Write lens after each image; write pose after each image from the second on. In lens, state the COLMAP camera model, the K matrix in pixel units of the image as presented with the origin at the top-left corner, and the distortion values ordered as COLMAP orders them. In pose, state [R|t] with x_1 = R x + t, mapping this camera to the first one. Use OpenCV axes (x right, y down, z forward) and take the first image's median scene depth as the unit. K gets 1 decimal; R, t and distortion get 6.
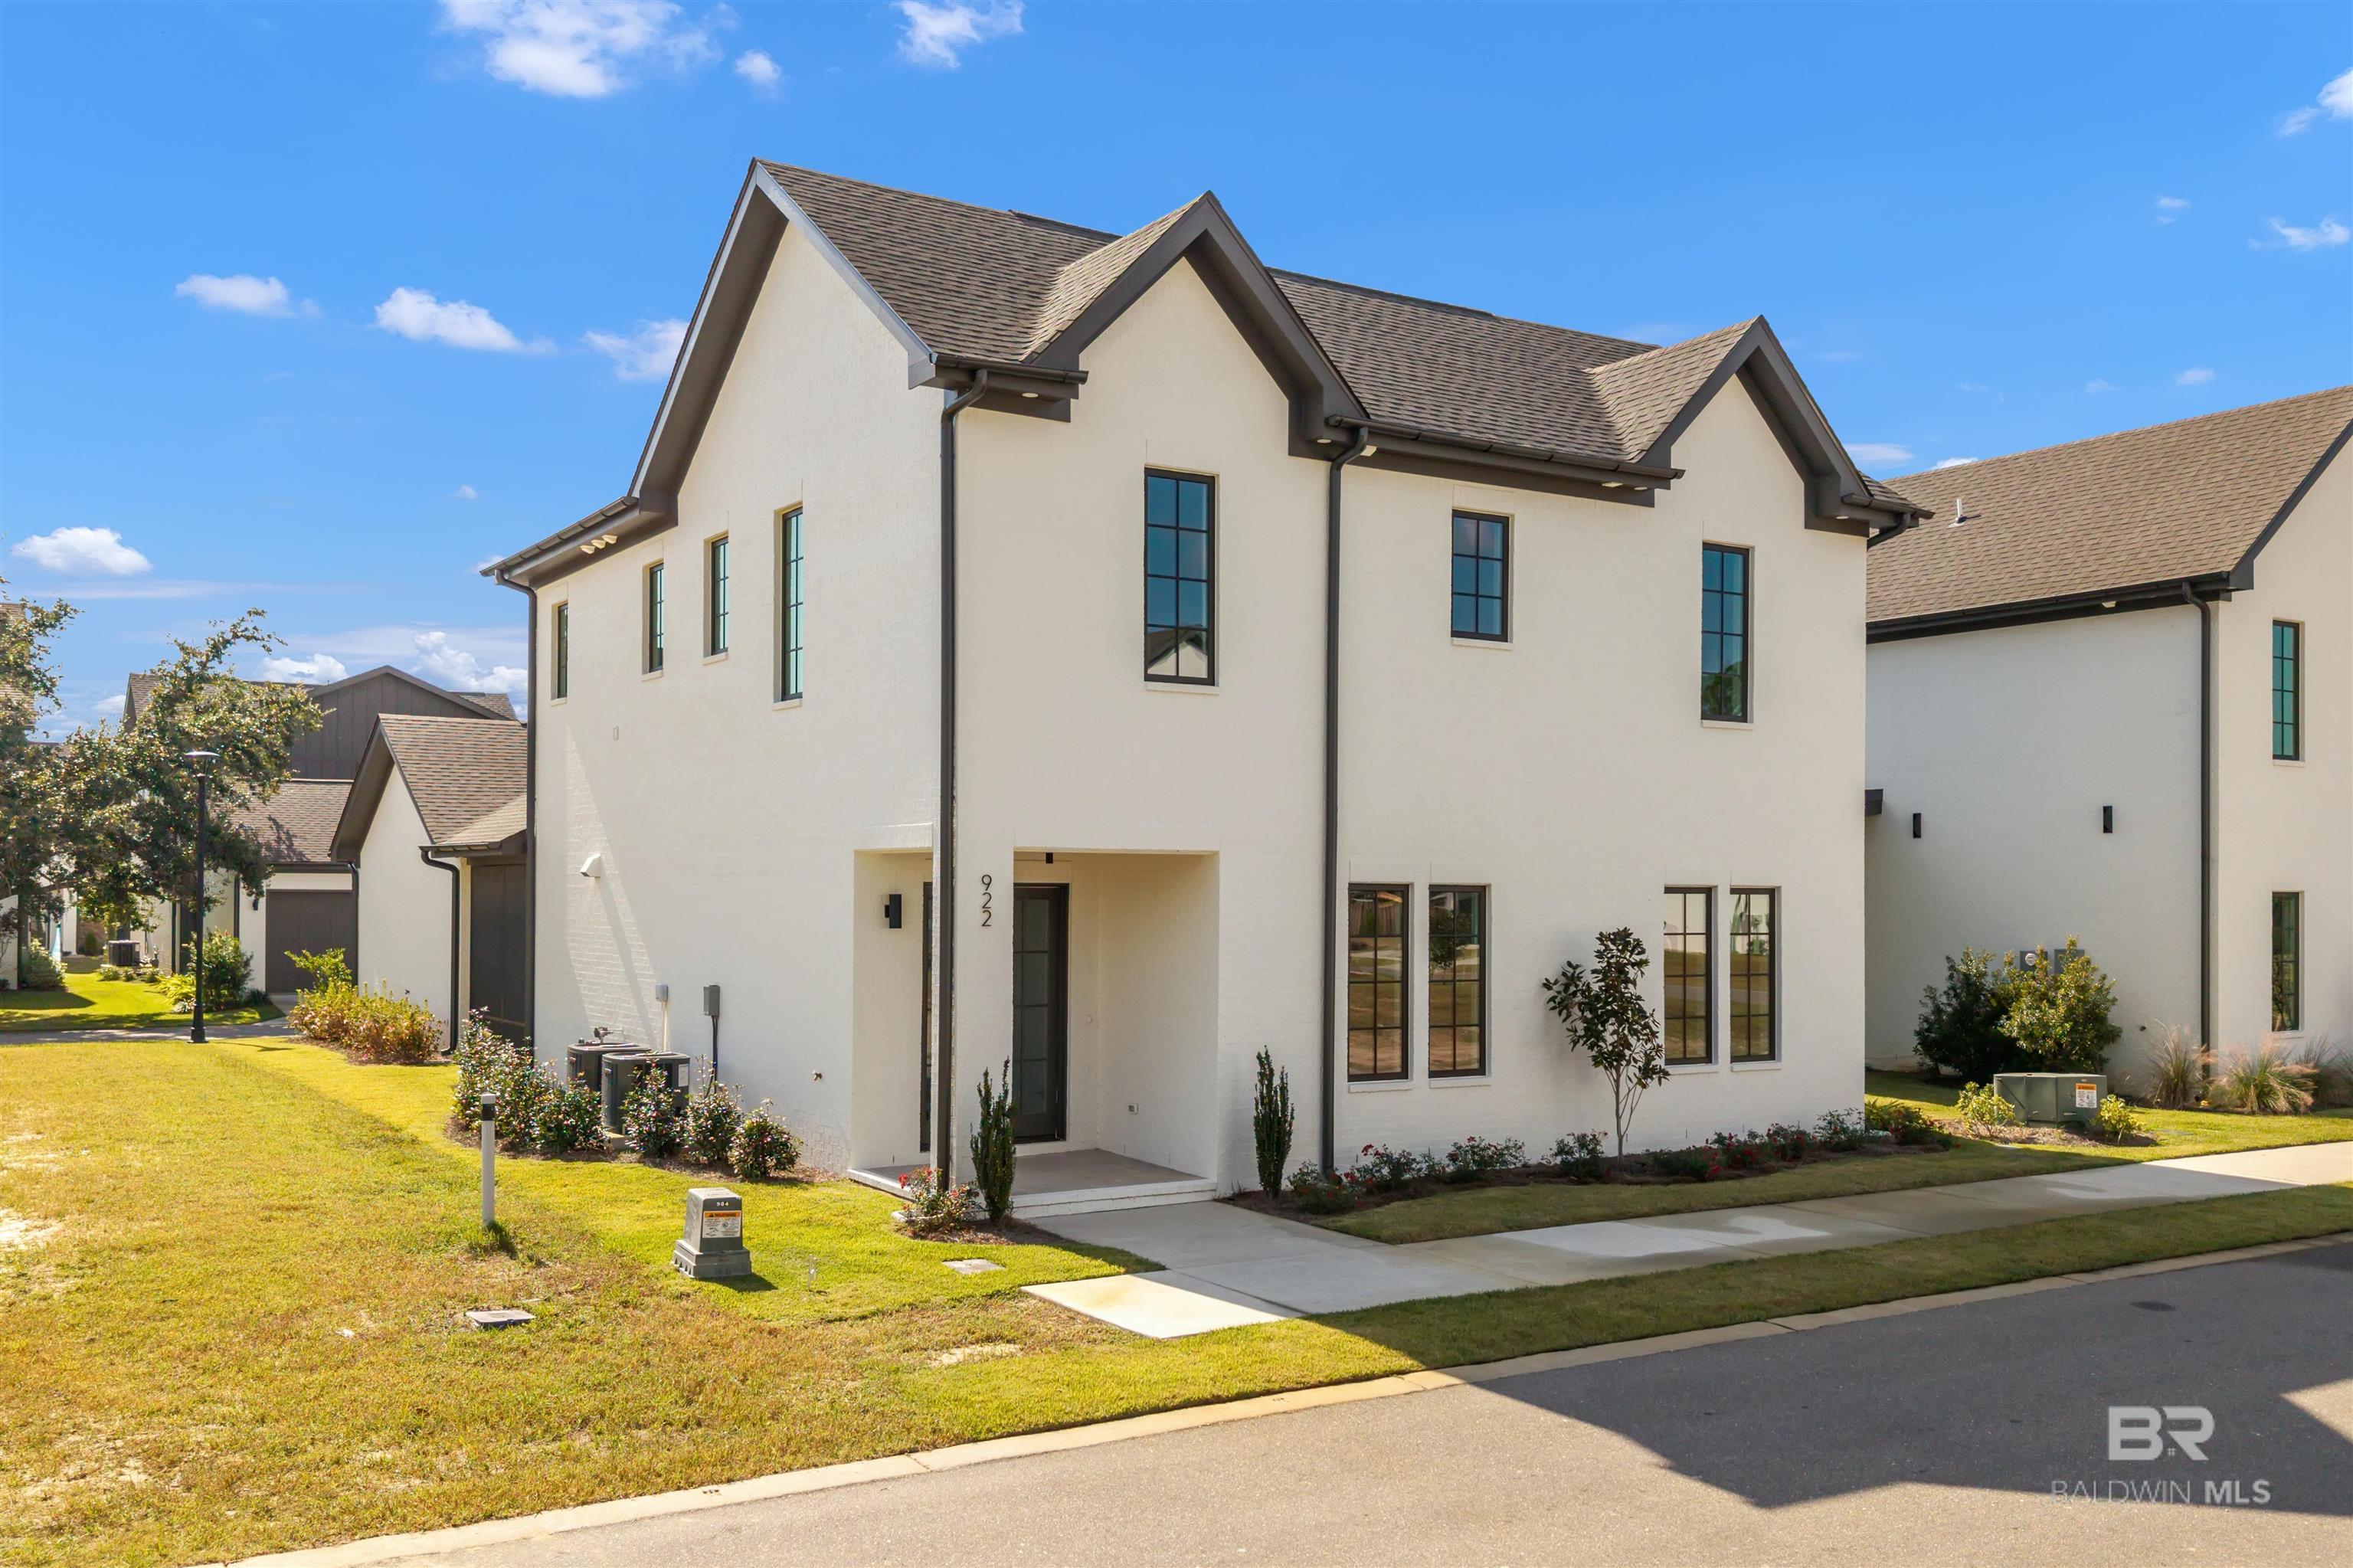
lens RADIAL K [[2098.7, 0, 1257.0], [0, 2098.7, 877.5], [0, 0, 1]] dist [0.002490, -0.122733]
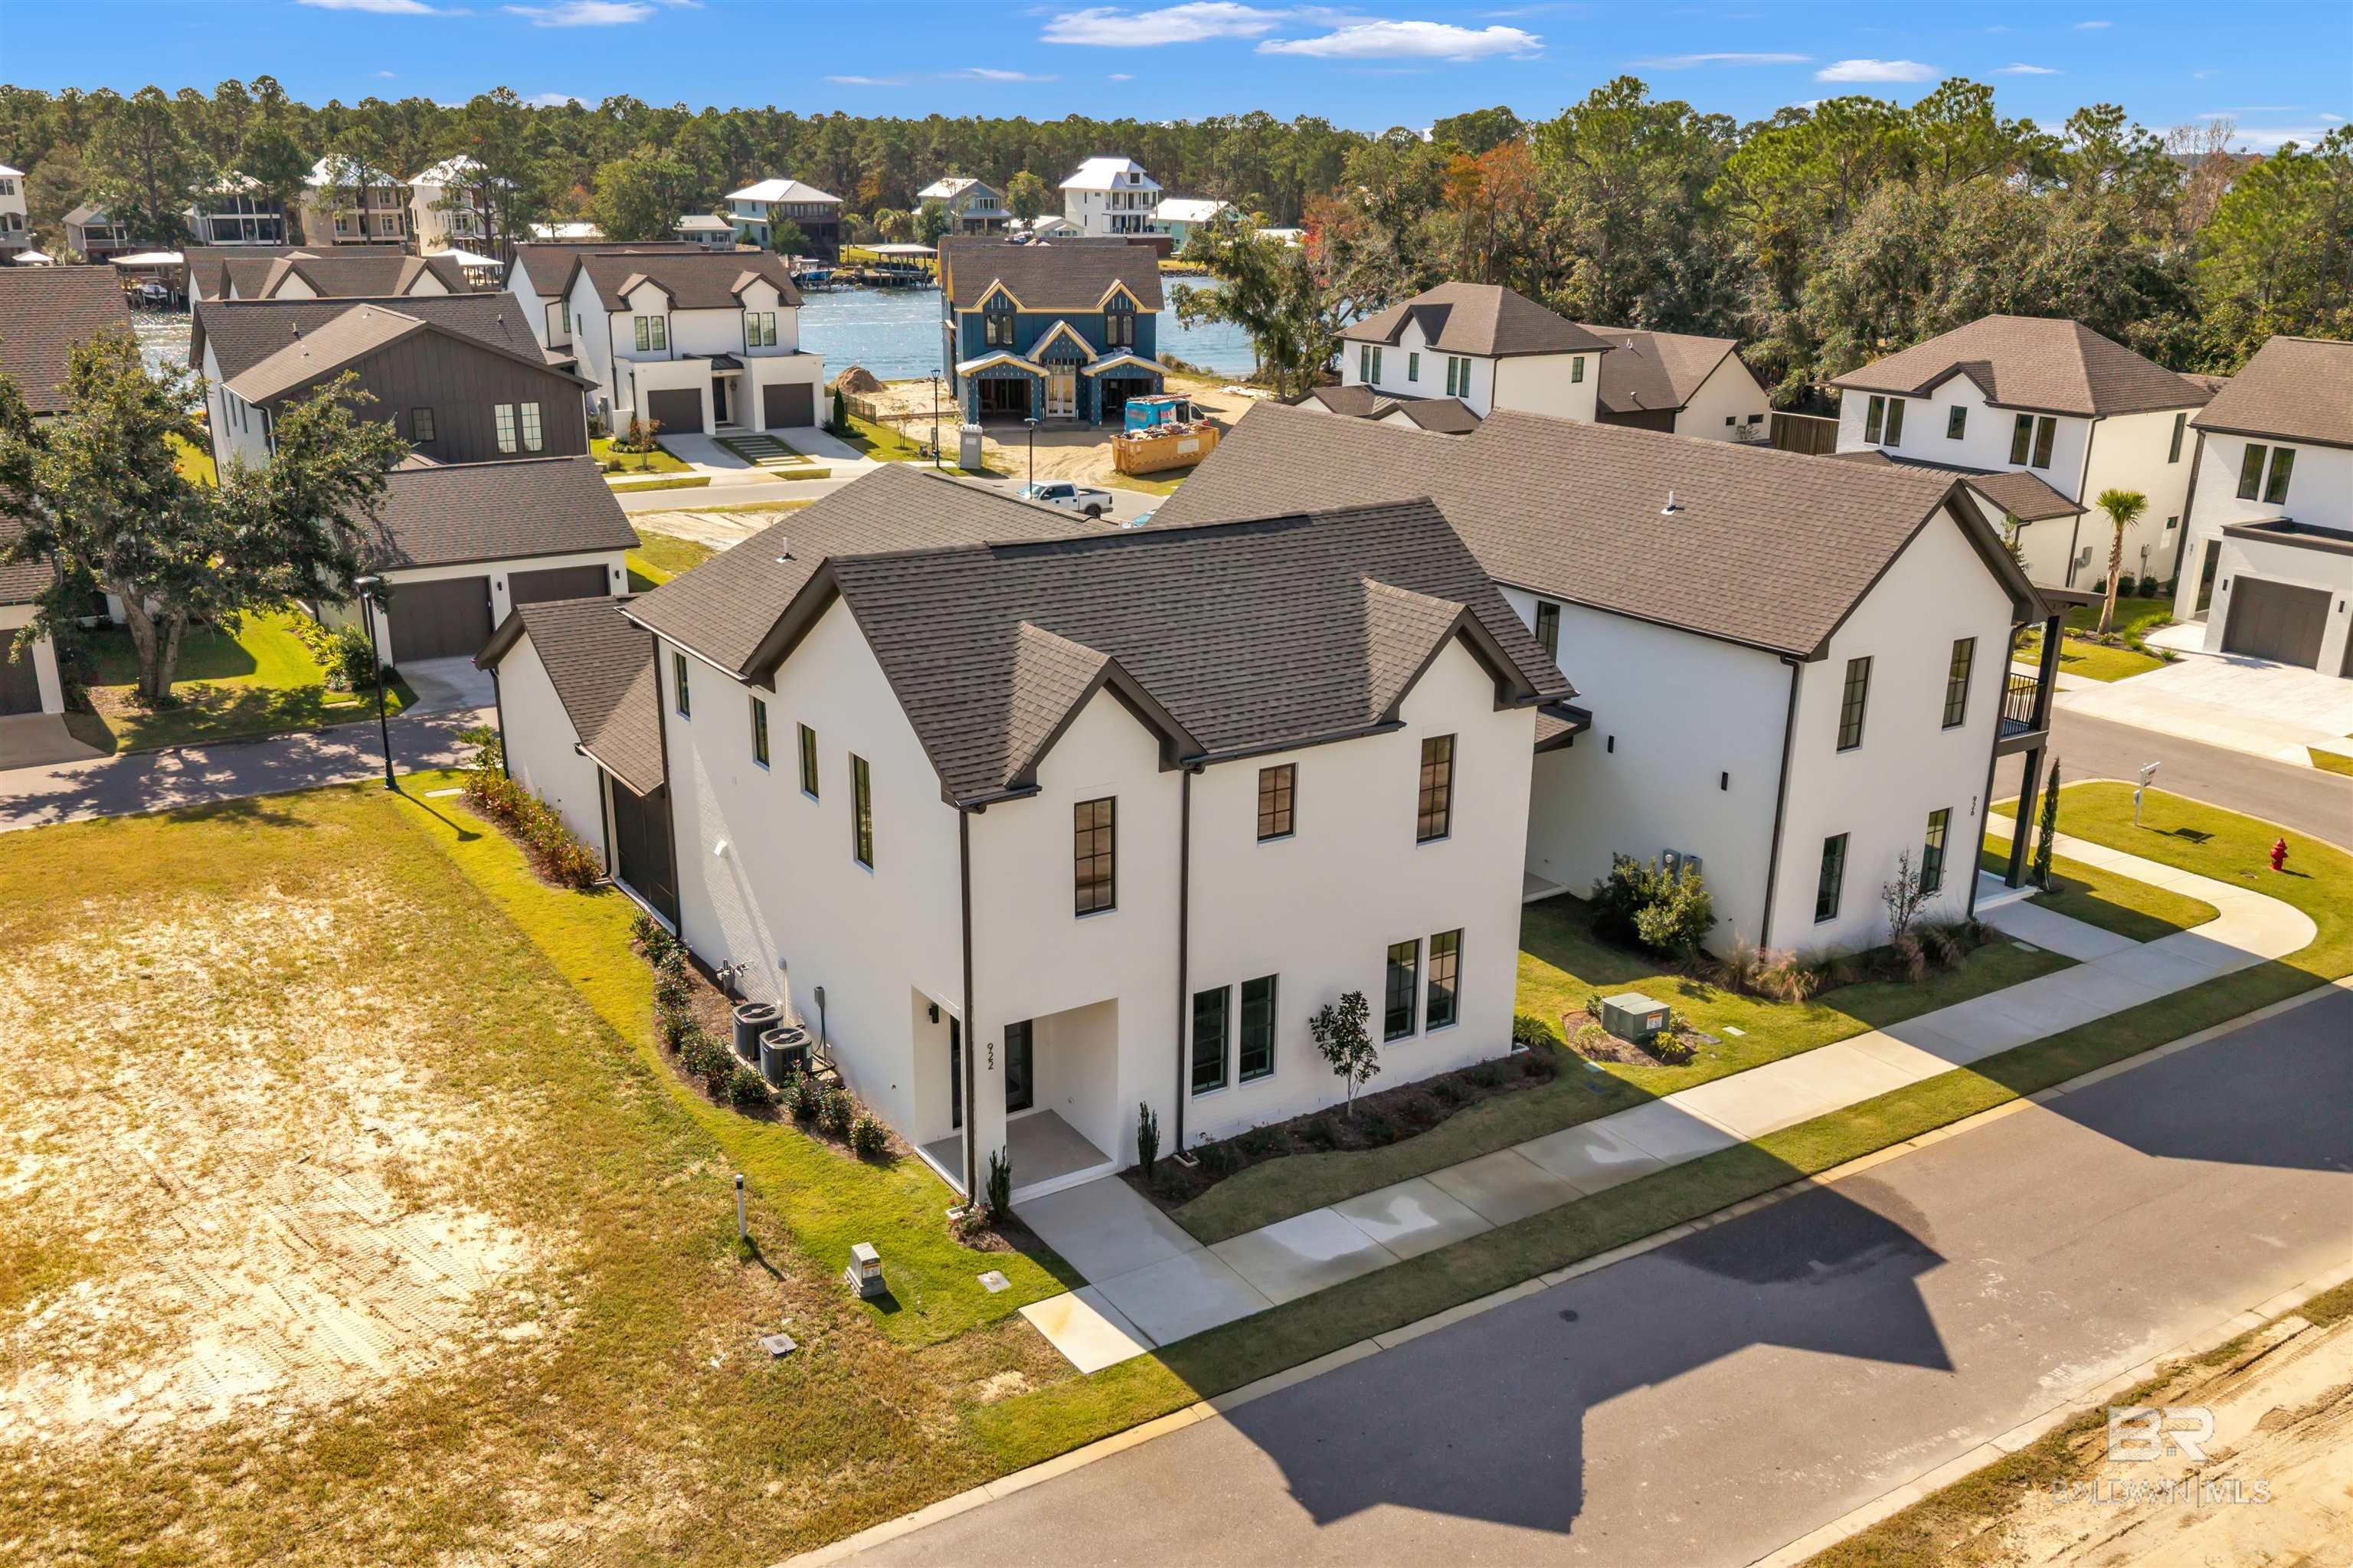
lens RADIAL K [[2021.0, 0, 1178.0], [0, 2021.0, 858.5], [0, 0, 1]] dist [0.006534, 0.003561]
pose [[0.999959, 0.007803, -0.004501, 0.037402], [-0.005856, 0.942769, 0.333394, -0.663727], [0.006845, -0.333354, 0.942777, -0.549372]]
